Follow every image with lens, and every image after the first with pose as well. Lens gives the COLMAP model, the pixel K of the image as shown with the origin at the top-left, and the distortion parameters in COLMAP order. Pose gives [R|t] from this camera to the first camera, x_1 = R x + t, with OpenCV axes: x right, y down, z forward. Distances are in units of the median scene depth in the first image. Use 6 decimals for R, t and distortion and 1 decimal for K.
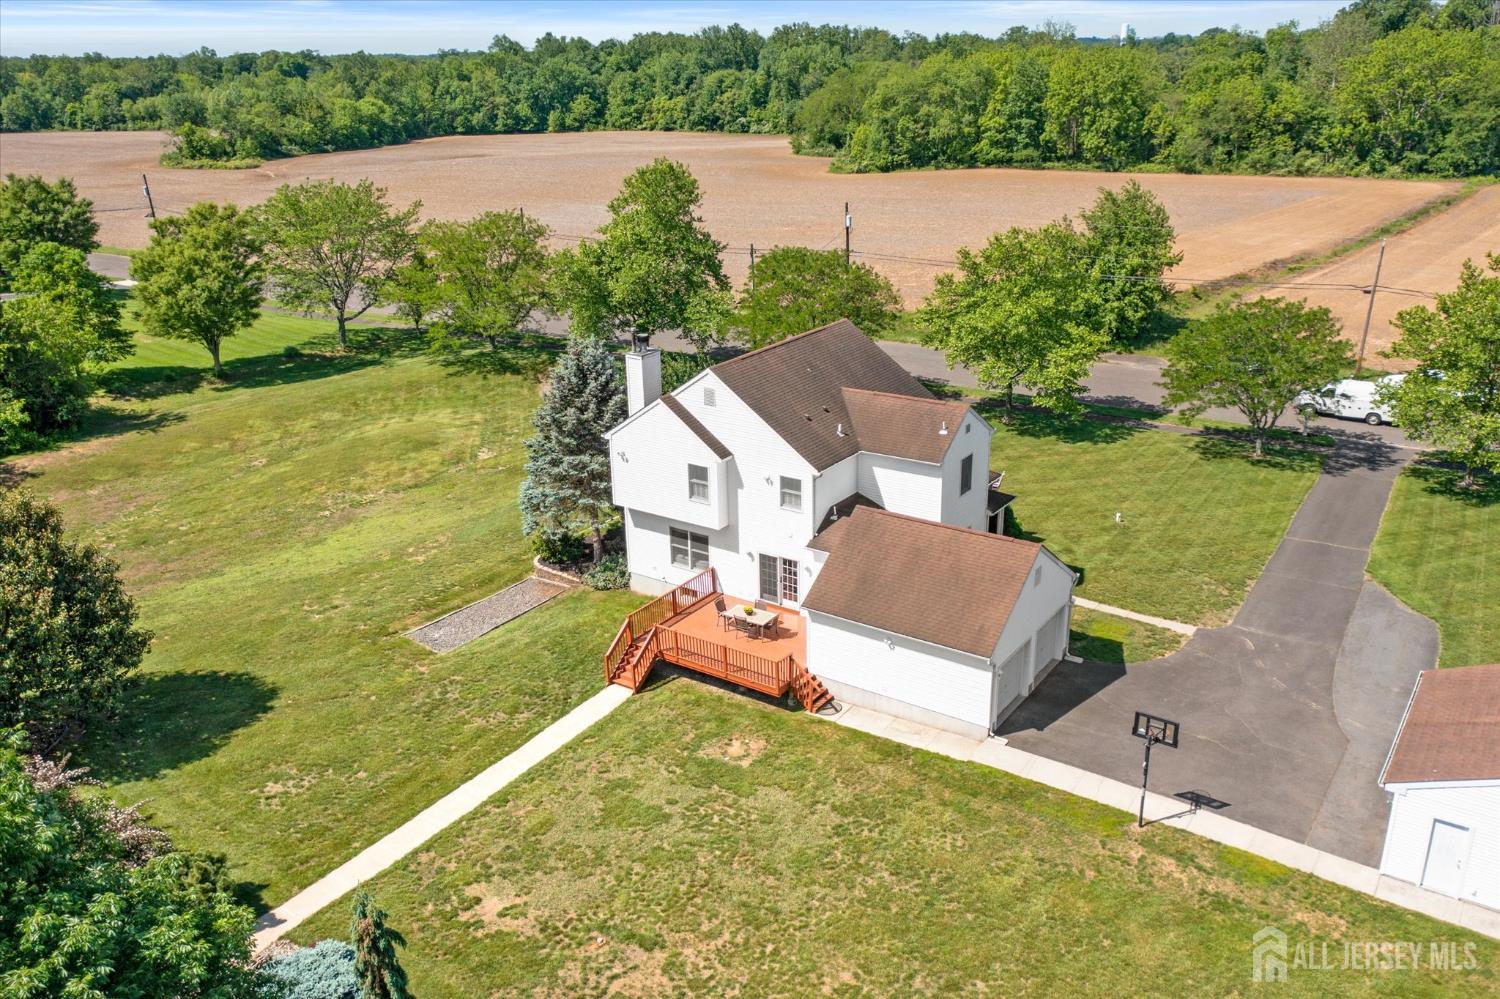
lens RADIAL K [[1214.0, 0, 750.0], [0, 1214.0, 499.5], [0, 0, 1]] dist [0.010546, 0.004370]
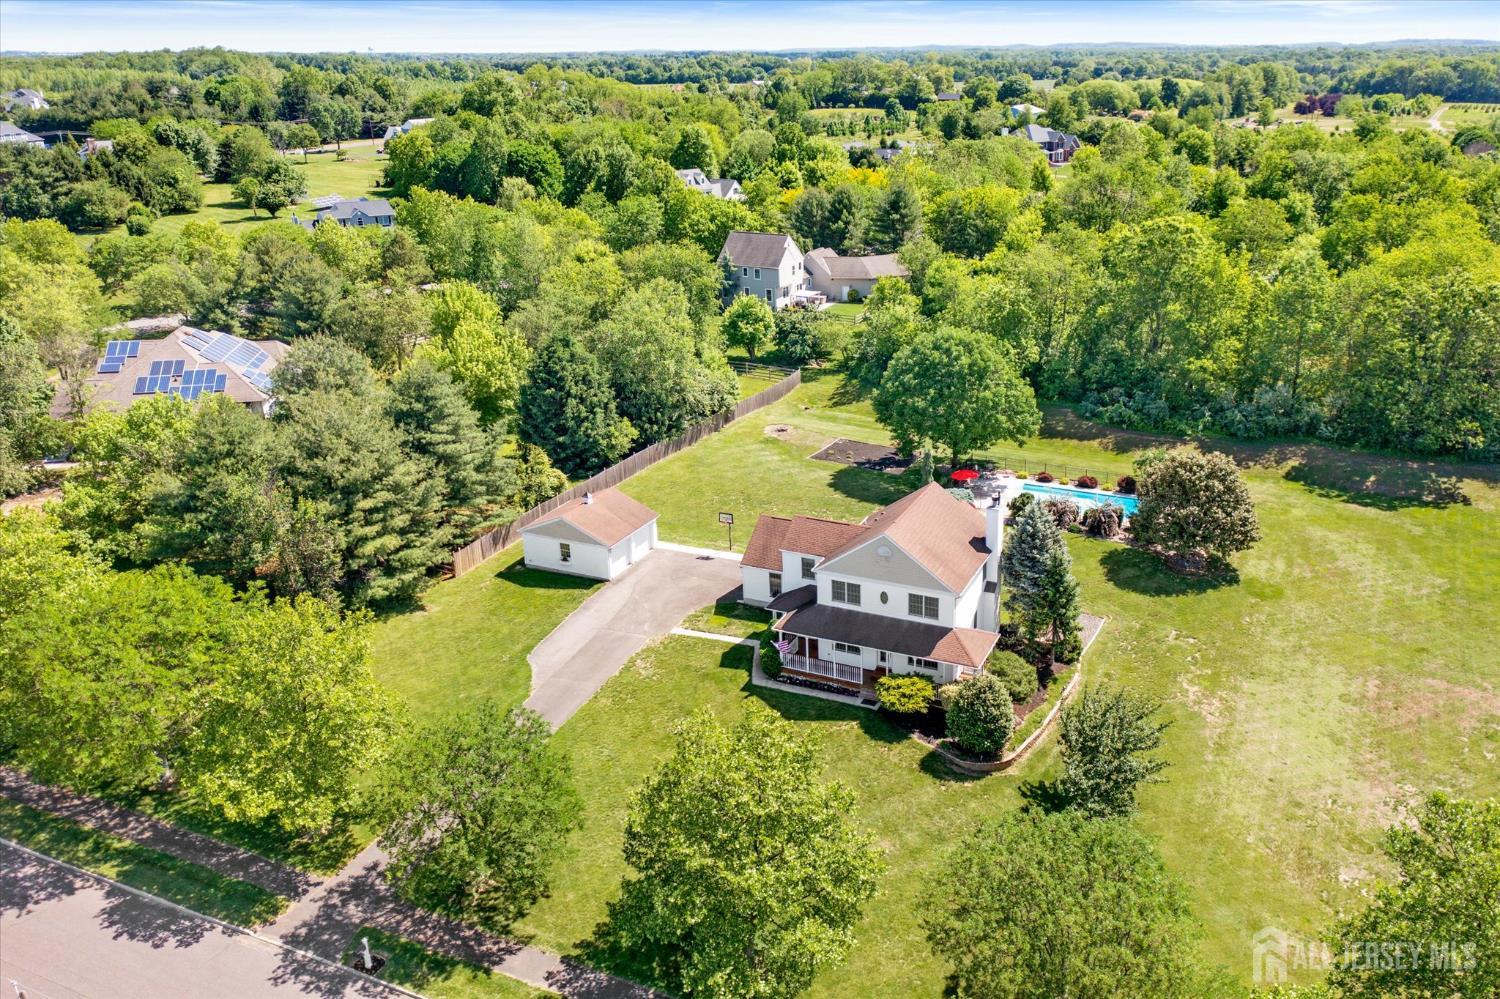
lens RADIAL K [[1166.5, 0, 799.9], [0, 1166.5, 497.4], [0, 0, 1]] dist [0.009612, 0.009439]
pose [[-0.979644, 0.087347, -0.180746, 0.465389], [-0.050888, 0.762910, 0.644498, -1.145668], [0.194188, 0.640577, -0.742935, 2.150245]]
